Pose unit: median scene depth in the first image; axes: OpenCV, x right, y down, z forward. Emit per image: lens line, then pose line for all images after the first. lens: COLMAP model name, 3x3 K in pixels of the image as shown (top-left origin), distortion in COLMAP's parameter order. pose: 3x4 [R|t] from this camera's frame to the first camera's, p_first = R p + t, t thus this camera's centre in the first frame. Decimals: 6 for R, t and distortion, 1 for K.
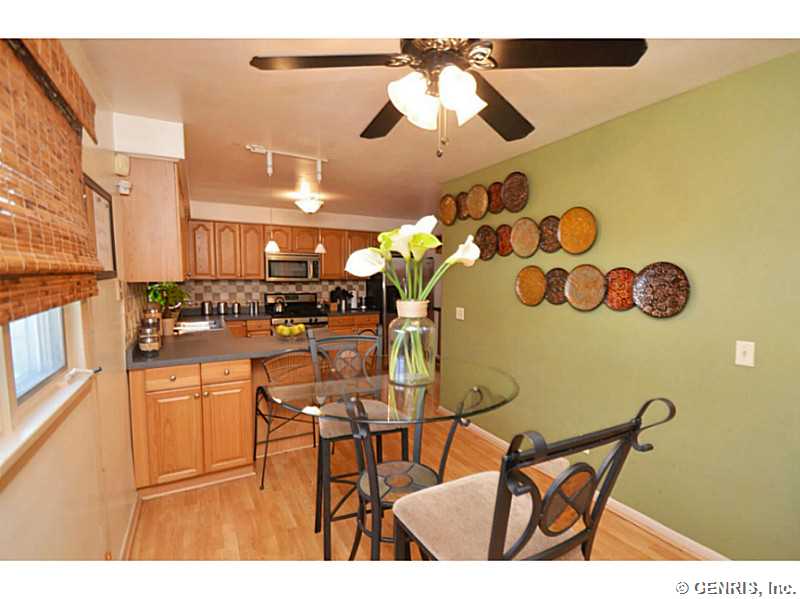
lens RADIAL K [[374.3, 0, 401.5], [0, 374.3, 299.9], [0, 0, 1]] dist [0.000088, 0.000010]
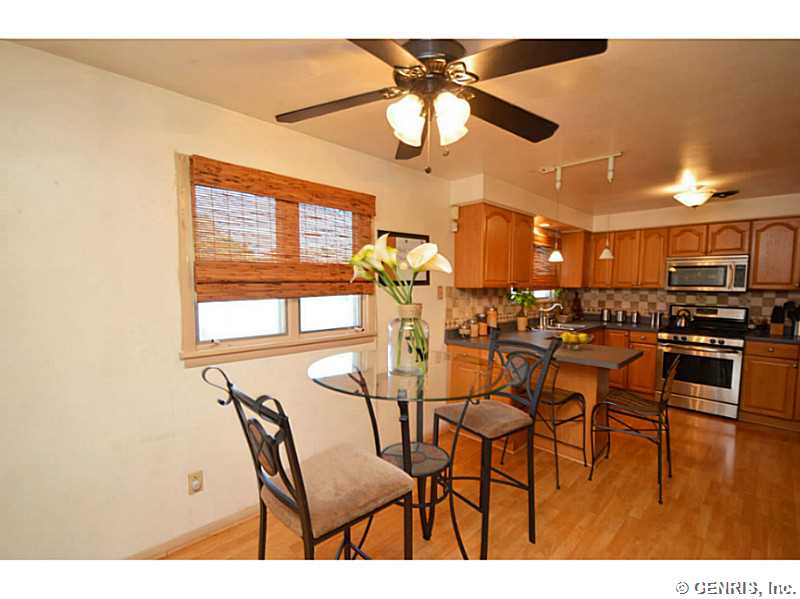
lens RADIAL K [[362.3, 0, 415.7], [0, 362.3, 307.9], [0, 0, 1]] dist [-0.002920, -0.007447]
pose [[0.297841, 0.064562, -0.952430, 0.282348], [-0.063669, 0.996832, 0.047662, -0.011462], [0.952490, 0.046444, 0.301008, 0.174905]]
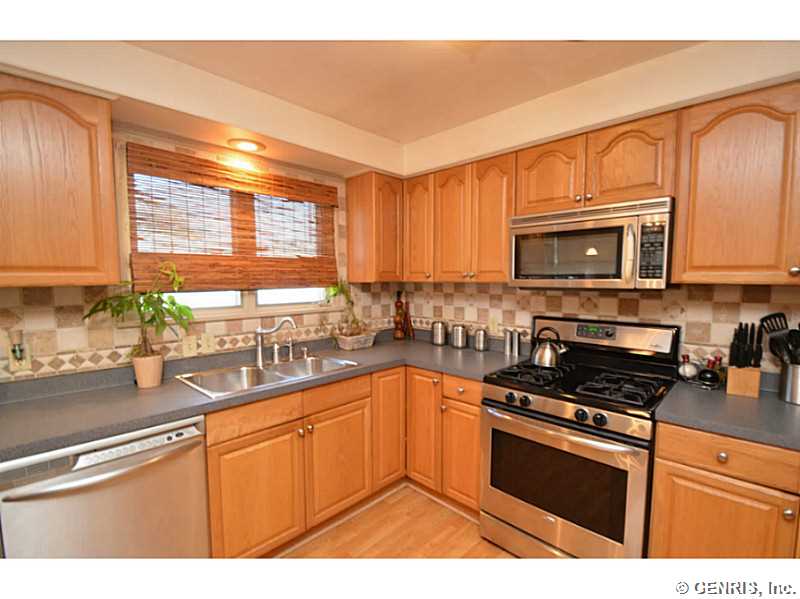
lens RADIAL K [[362.3, 0, 417.4], [0, 362.3, 306.2], [0, 0, 1]] dist [-0.002920, -0.007447]
pose [[0.319992, 0.071225, -0.944739, -0.010078], [-0.053989, 0.996921, 0.056873, -0.045944], [0.945881, 0.032806, 0.322852, 0.762998]]
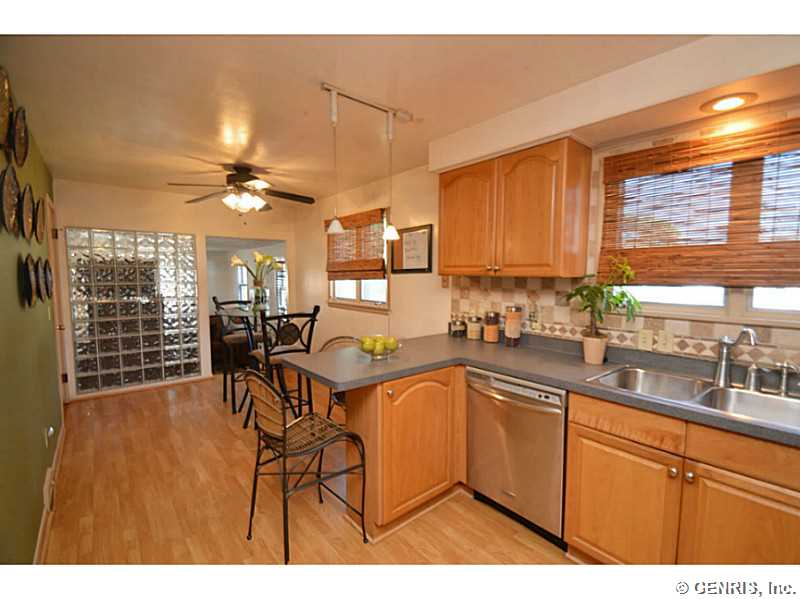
lens RADIAL K [[362.3, 0, 400.5], [0, 362.3, 301.8], [0, 0, 1]] dist [-0.002920, -0.007447]
pose [[-0.979418, 0.017168, -0.201110, -0.114553], [-0.011322, 0.990134, 0.139666, -0.059159], [0.201524, 0.139068, -0.969561, 0.971493]]
